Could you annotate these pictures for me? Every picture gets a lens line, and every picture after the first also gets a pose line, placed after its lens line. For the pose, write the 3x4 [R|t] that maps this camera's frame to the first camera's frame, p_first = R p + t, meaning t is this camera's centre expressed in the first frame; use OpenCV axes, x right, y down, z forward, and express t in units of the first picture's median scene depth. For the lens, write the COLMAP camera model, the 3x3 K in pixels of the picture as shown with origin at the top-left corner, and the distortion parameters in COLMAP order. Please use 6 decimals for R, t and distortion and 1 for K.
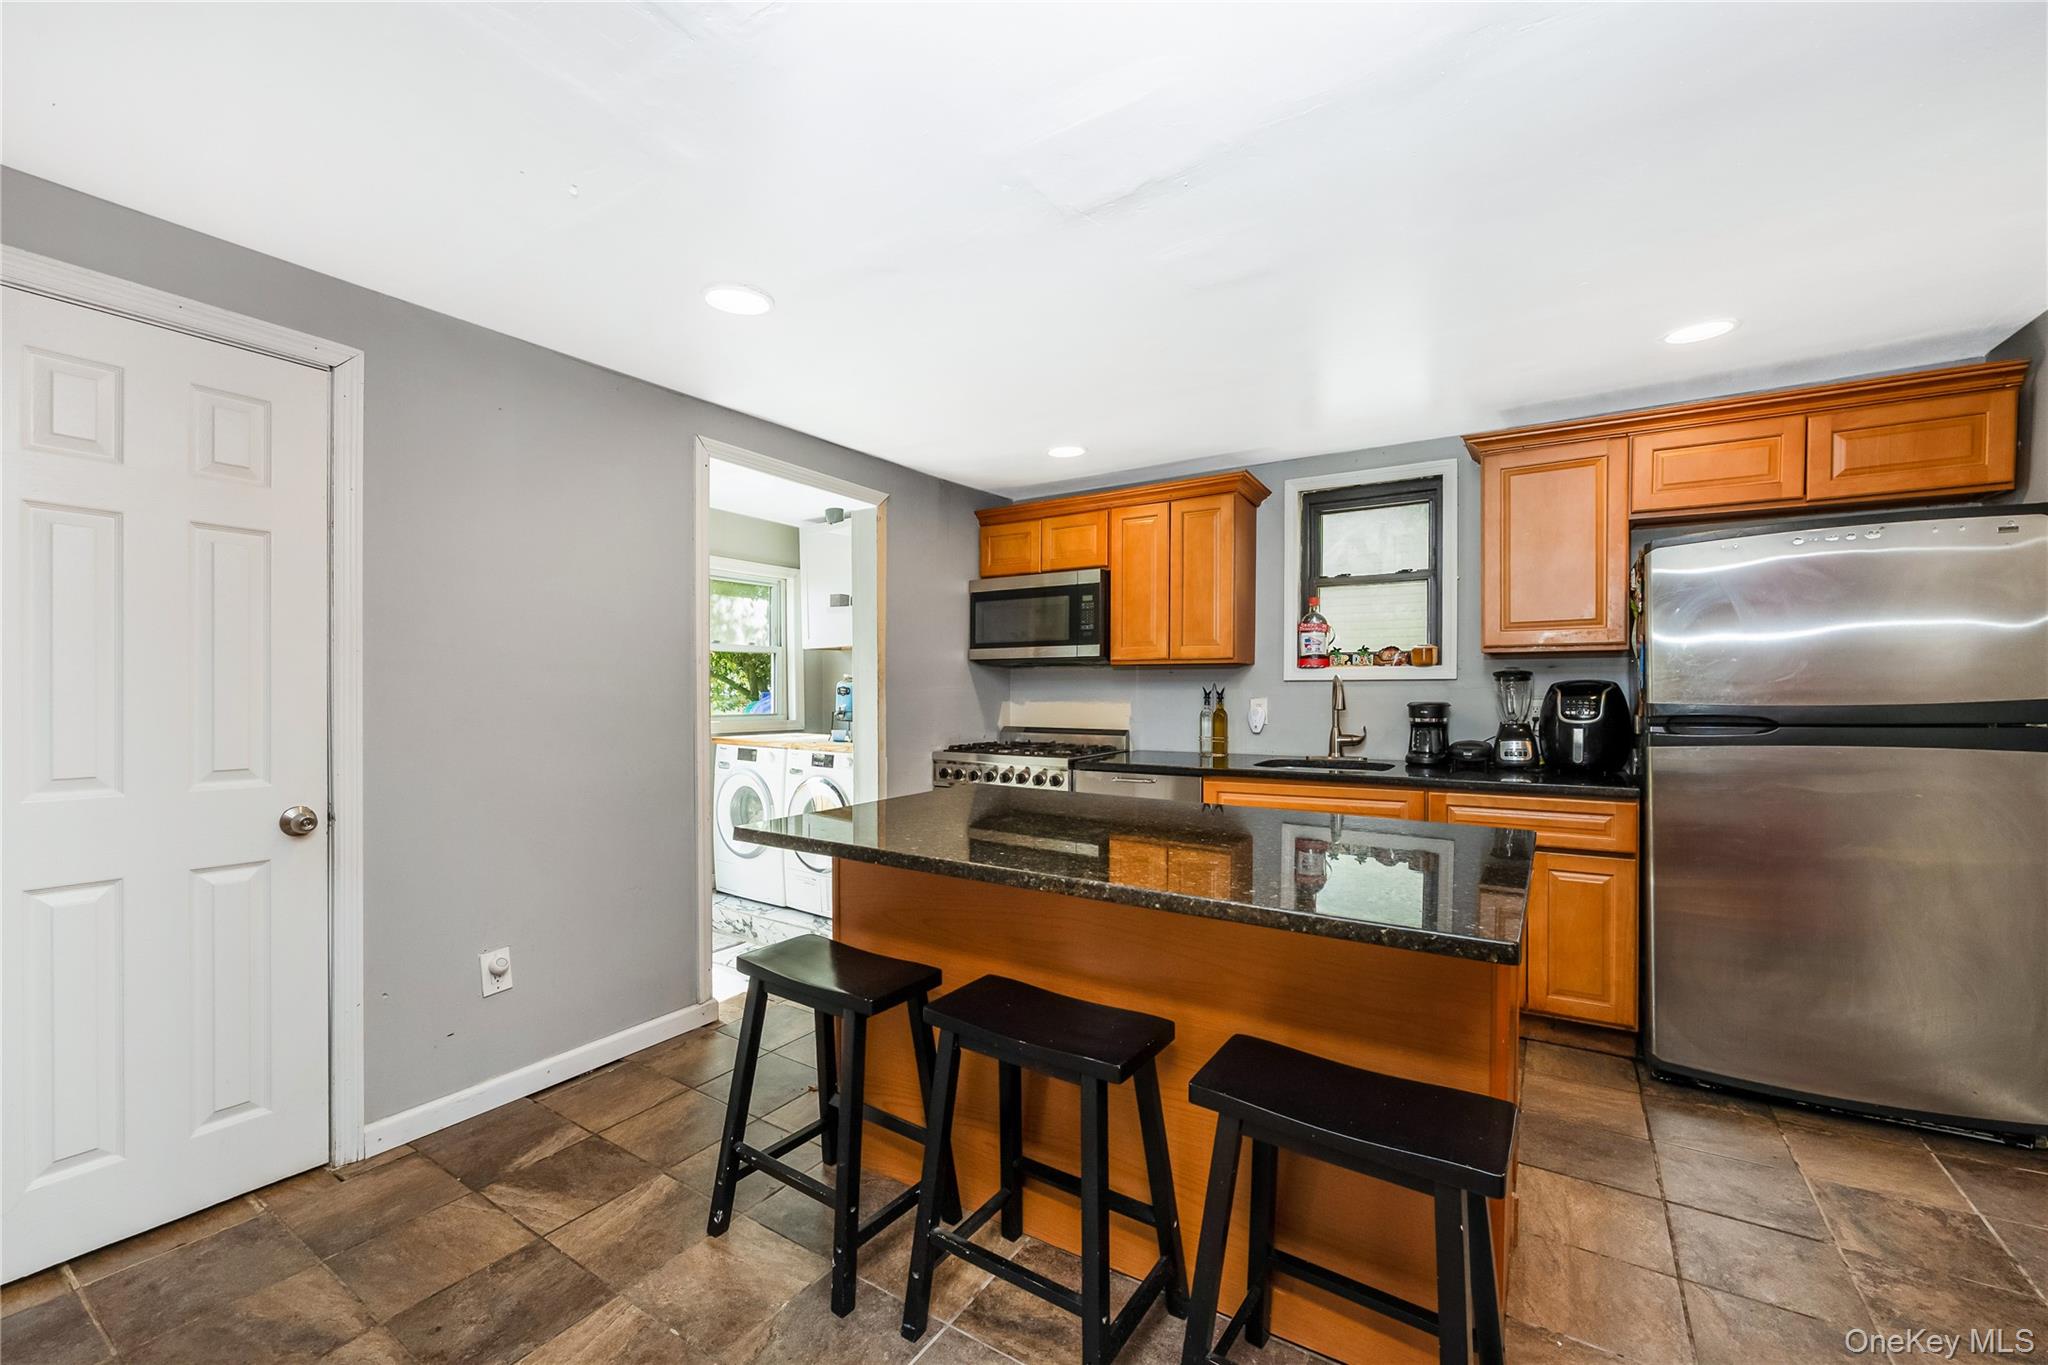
lens RADIAL K [[841.4, 0, 1019.0], [0, 841.4, 703.6], [0, 0, 1]] dist [0.001518, -0.000054]
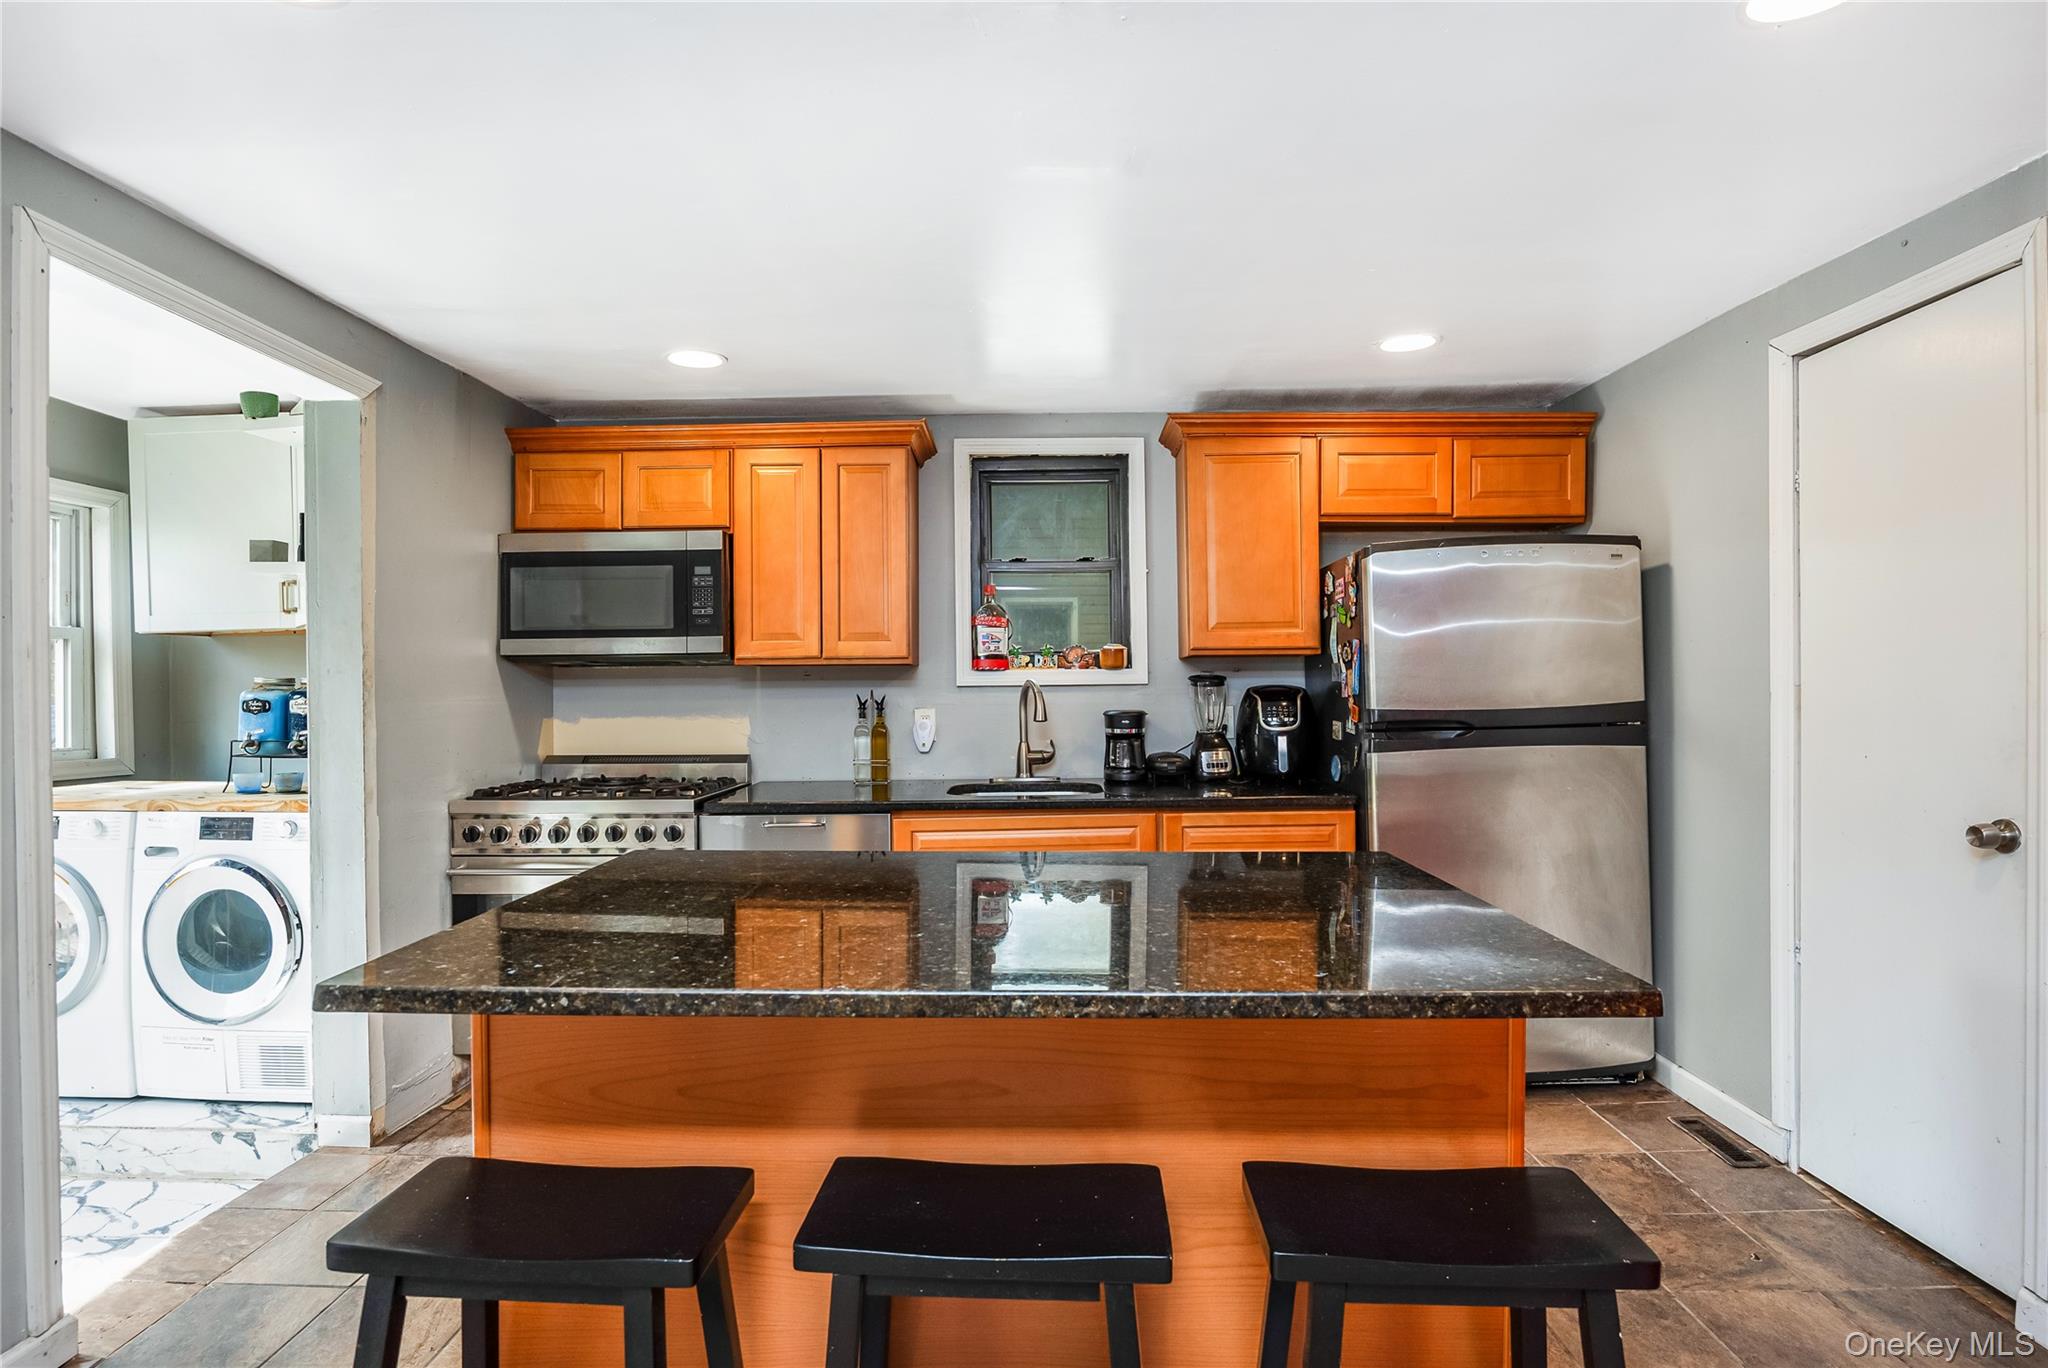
lens RADIAL K [[1036.2, 0, 1029.2], [0, 1036.2, 693.7], [0, 0, 1]] dist [-0.008554, -0.000417]
pose [[0.846341, -0.008214, 0.532578, -0.159006], [0.017038, 0.999787, -0.011656, -0.007455], [-0.532369, 0.018939, 0.846301, 0.126582]]
